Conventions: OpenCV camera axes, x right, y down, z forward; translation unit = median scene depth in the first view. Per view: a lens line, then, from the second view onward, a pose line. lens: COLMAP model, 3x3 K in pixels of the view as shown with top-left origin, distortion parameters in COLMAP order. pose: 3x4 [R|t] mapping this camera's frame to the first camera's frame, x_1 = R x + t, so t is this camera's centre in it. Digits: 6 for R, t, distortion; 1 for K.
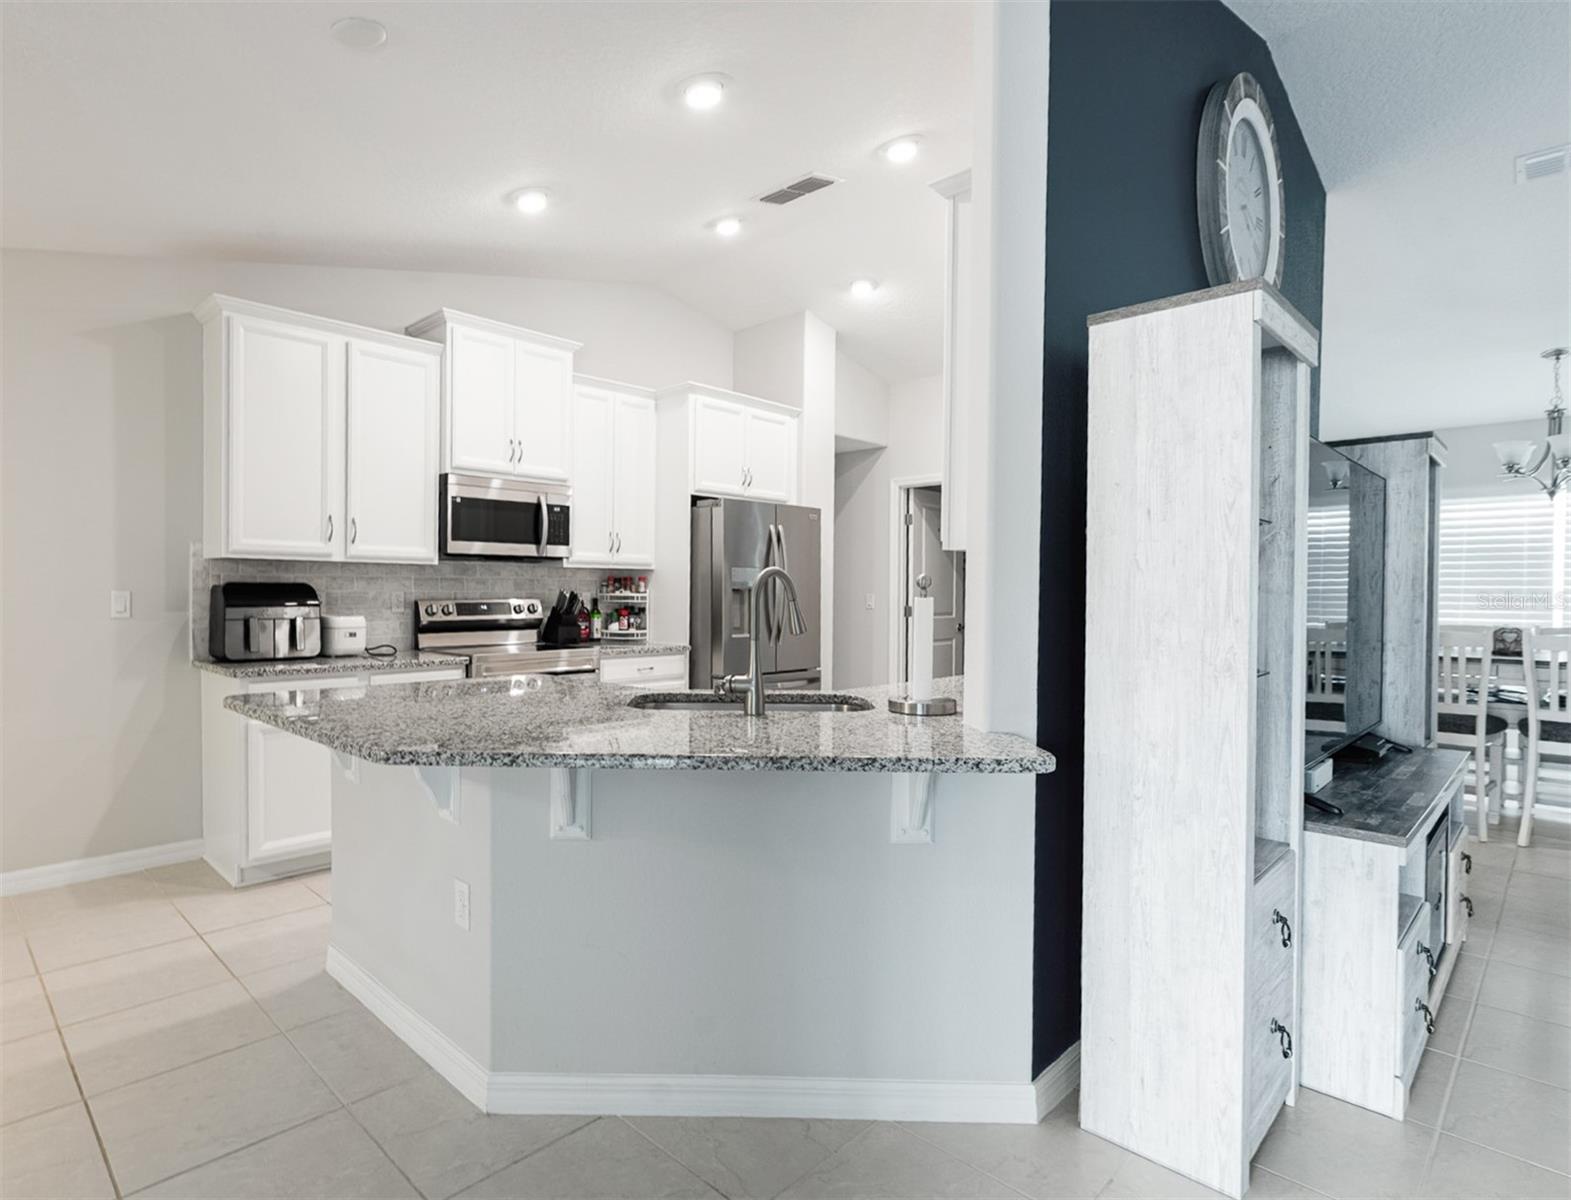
lens RADIAL K [[840.9, 0, 700.7], [0, 840.9, 608.5], [0, 0, 1]] dist [-0.001485, -0.000020]
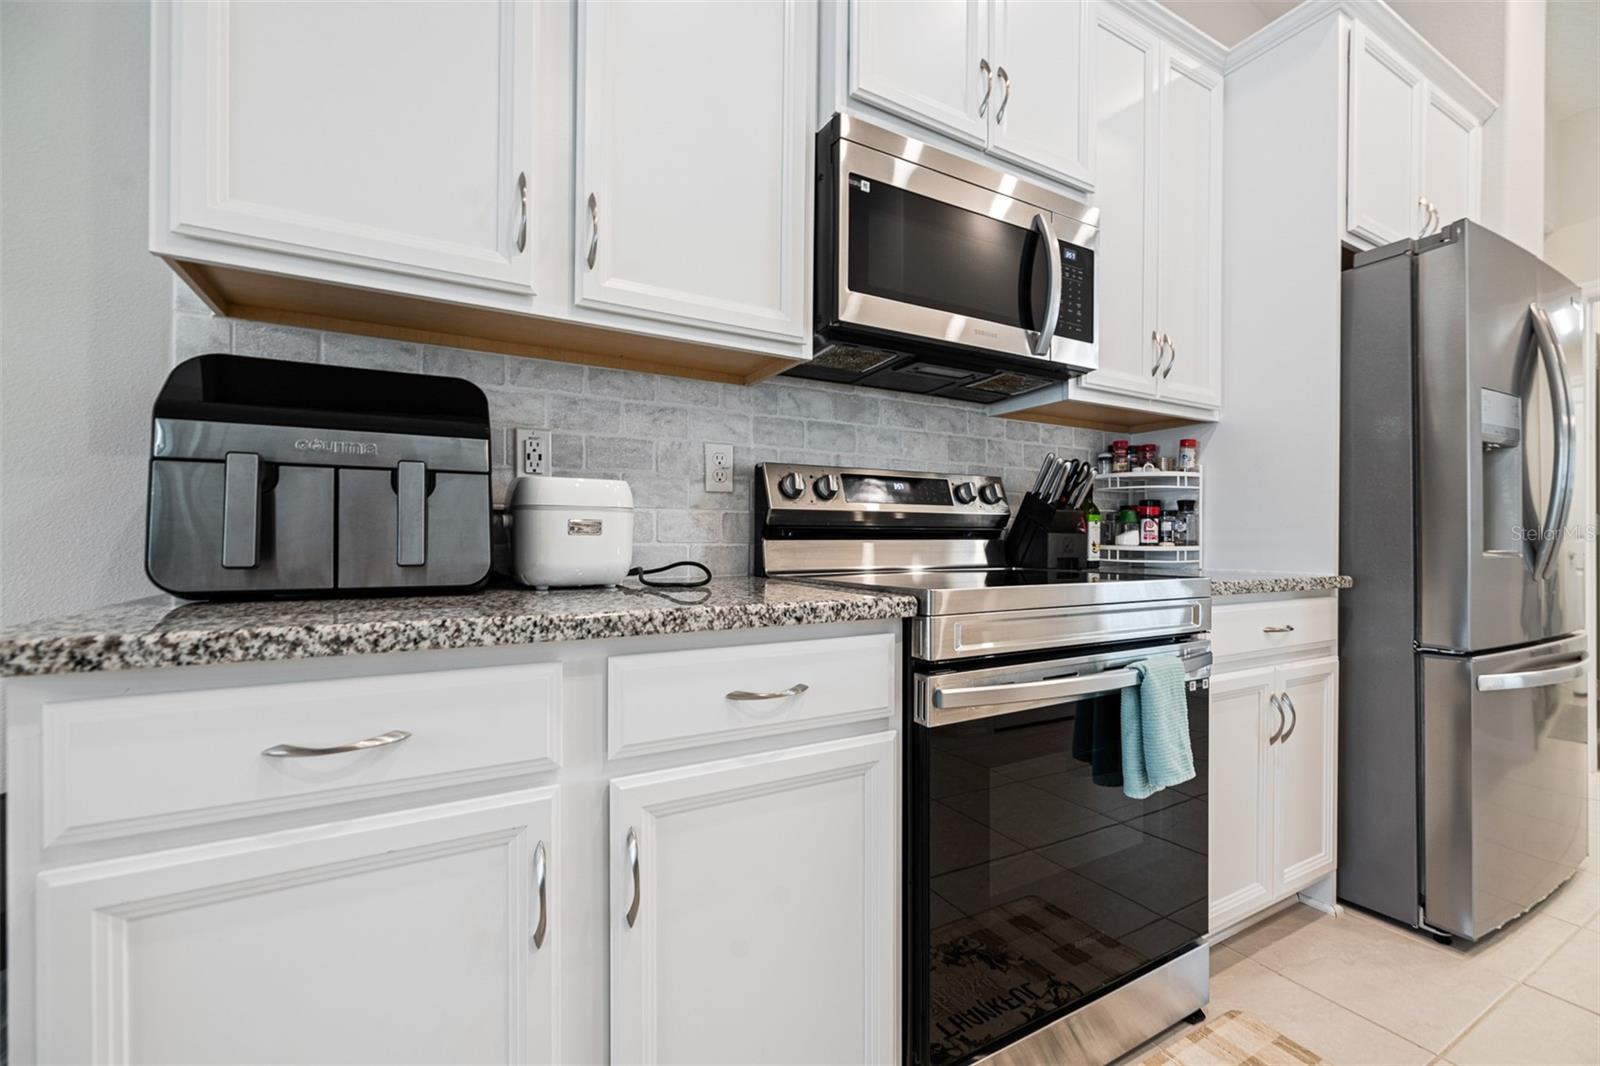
lens RADIAL K [[658.3, 0, 802.3], [0, 658.3, 538.2], [0, 0, 1]] dist [0.003473, 0.000583]
pose [[0.968038, -0.003893, -0.250773, -0.224900], [-0.002693, 0.999661, -0.025913, 0.037272], [0.250789, 0.025760, 0.967699, 0.658066]]
